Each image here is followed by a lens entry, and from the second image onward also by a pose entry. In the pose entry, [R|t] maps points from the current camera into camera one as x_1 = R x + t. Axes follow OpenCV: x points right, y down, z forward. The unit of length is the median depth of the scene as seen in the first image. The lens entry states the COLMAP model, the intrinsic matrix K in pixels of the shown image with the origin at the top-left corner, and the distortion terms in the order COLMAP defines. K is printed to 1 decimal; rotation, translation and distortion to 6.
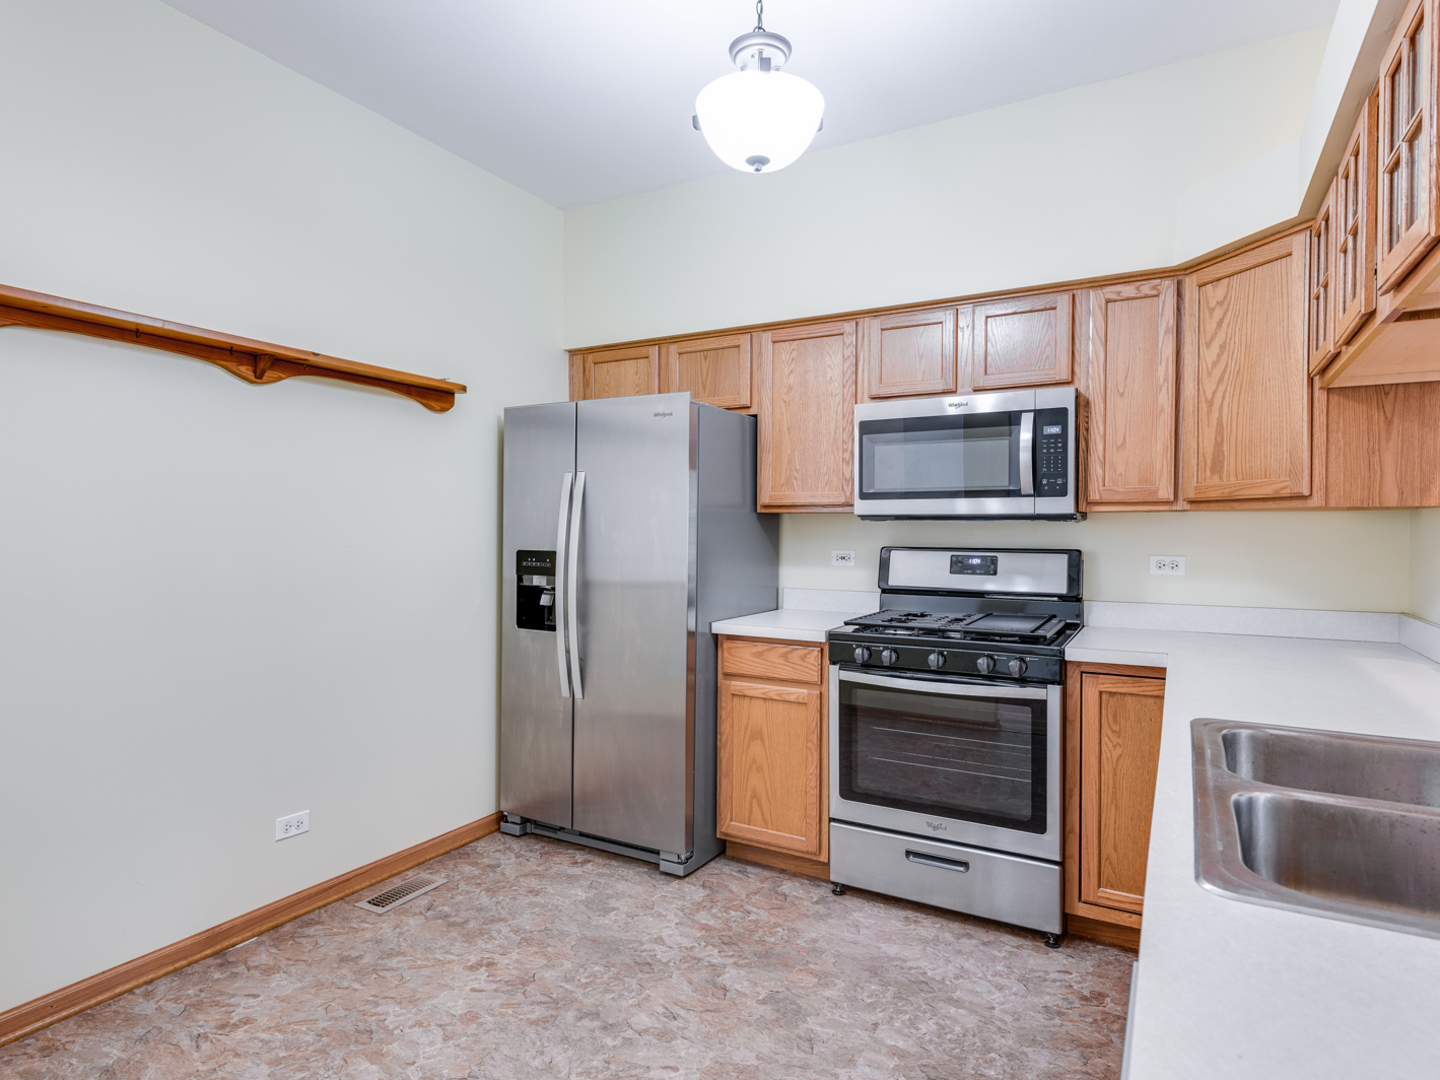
lens RADIAL K [[809.4, 0, 724.0], [0, 809.4, 537.5], [0, 0, 1]] dist [0.015985, -0.008598]
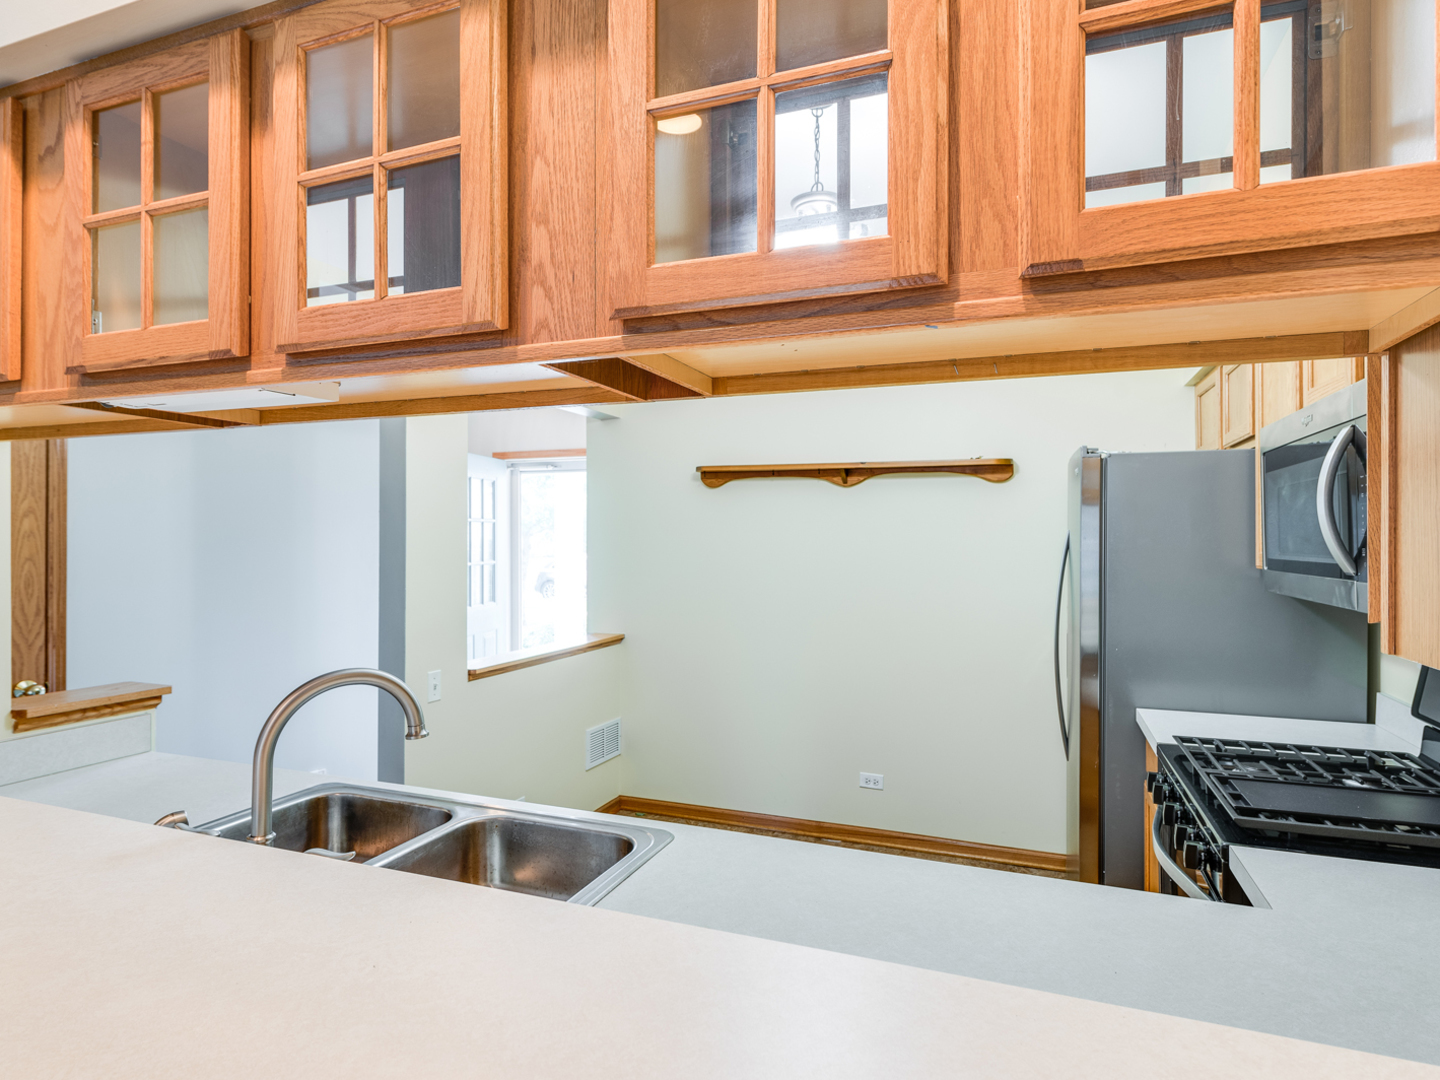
lens RADIAL K [[809.4, 0, 716.9], [0, 809.4, 536.2], [0, 0, 1]] dist [0.015985, -0.008598]
pose [[0.146790, -0.011065, -0.989106, 0.842246], [-0.009422, 0.999876, -0.012583, -0.065103], [0.989123, 0.011166, 0.146668, 0.476465]]
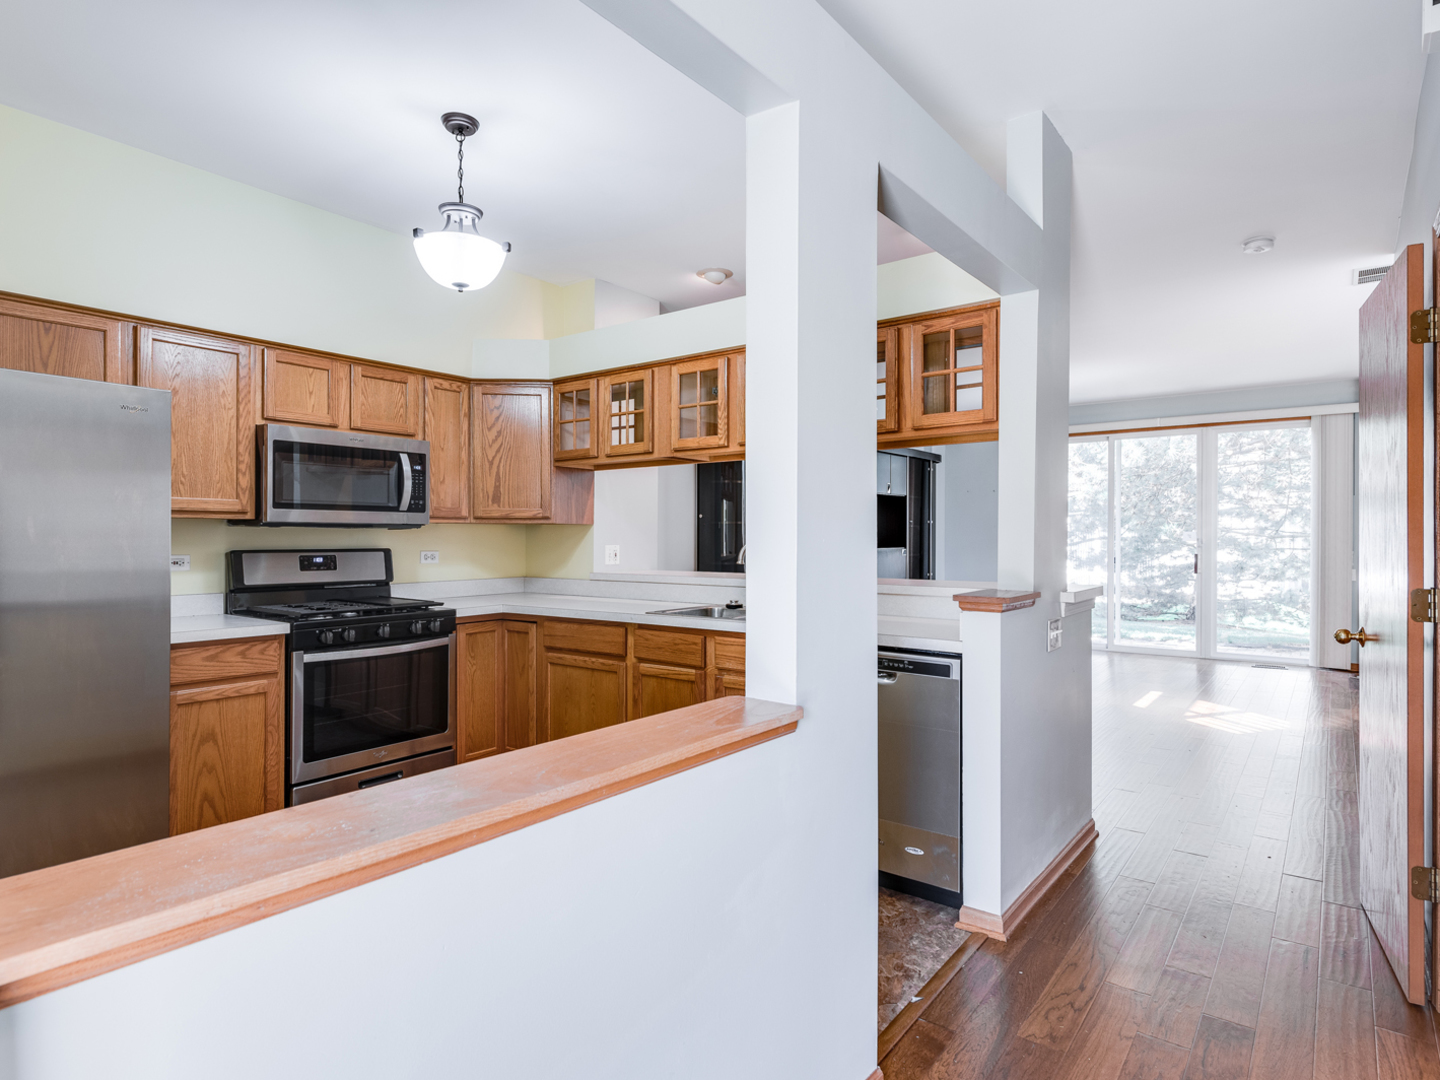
lens RADIAL K [[809.4, 0, 722.4], [0, 809.4, 537.3], [0, 0, 1]] dist [0.015985, -0.008598]
pose [[0.129249, -0.006292, 0.991592, -0.959171], [0.007515, 0.999957, 0.005366, -0.008438], [-0.991584, 0.006758, 0.129291, 0.247392]]
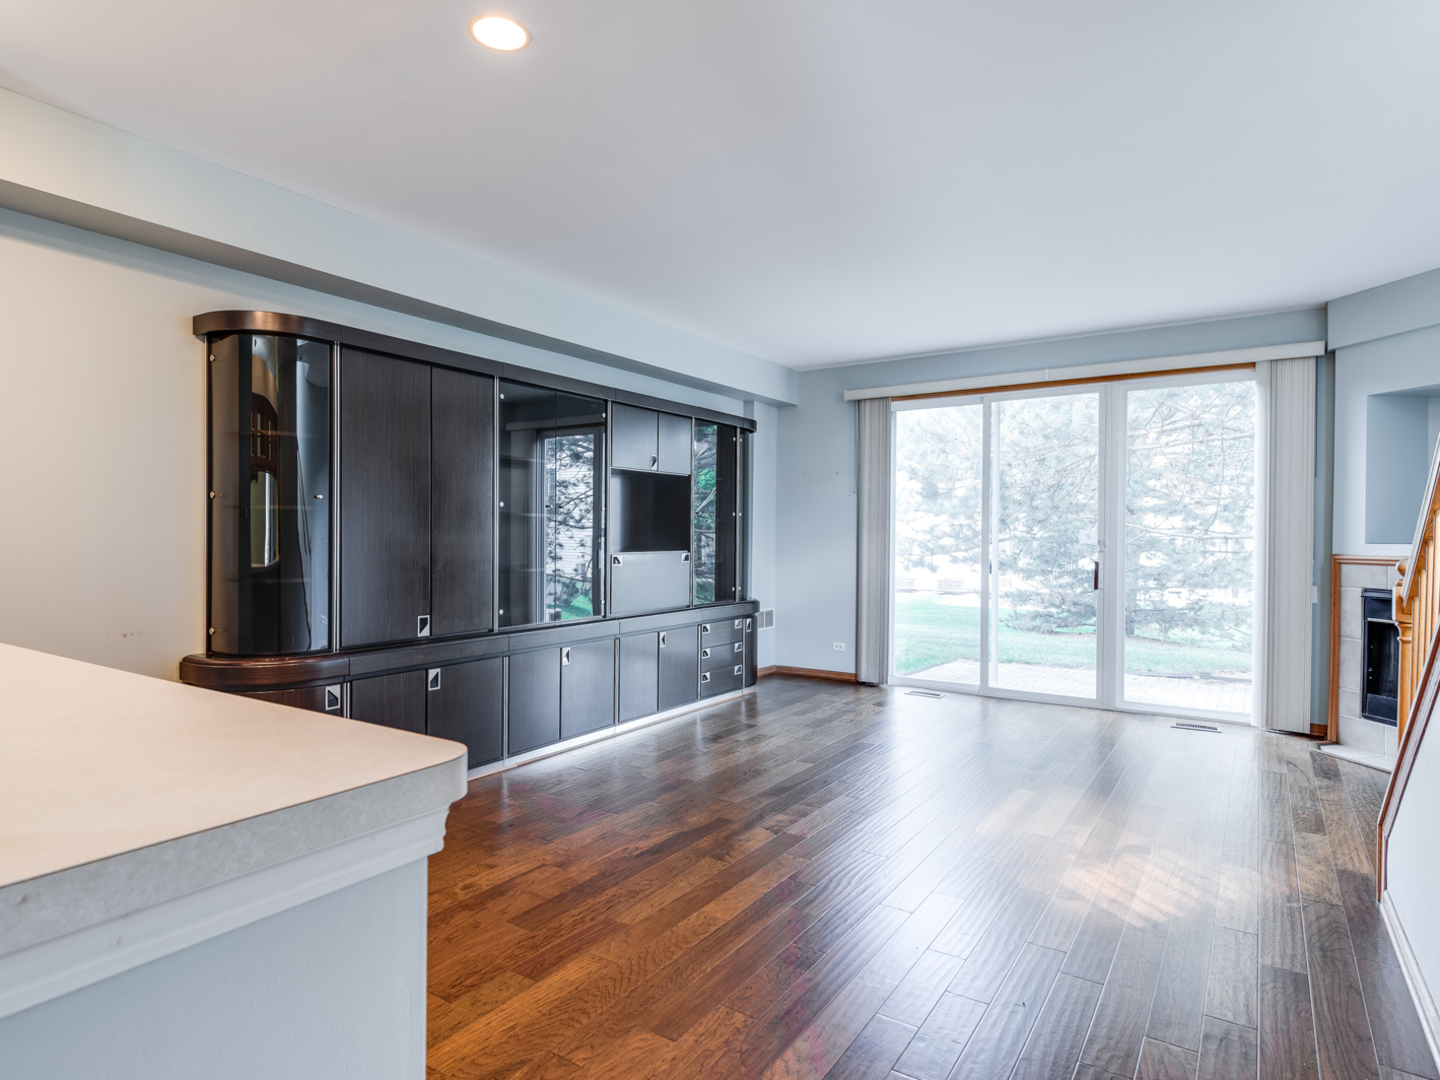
lens RADIAL K [[809.4, 0, 724.1], [0, 809.4, 540.1], [0, 0, 1]] dist [0.015985, -0.008598]
pose [[0.066578, -0.011231, 0.997718, 0.087705], [0.002583, 0.999935, 0.011084, 0.000886], [-0.997778, 0.001839, 0.066602, -0.279929]]
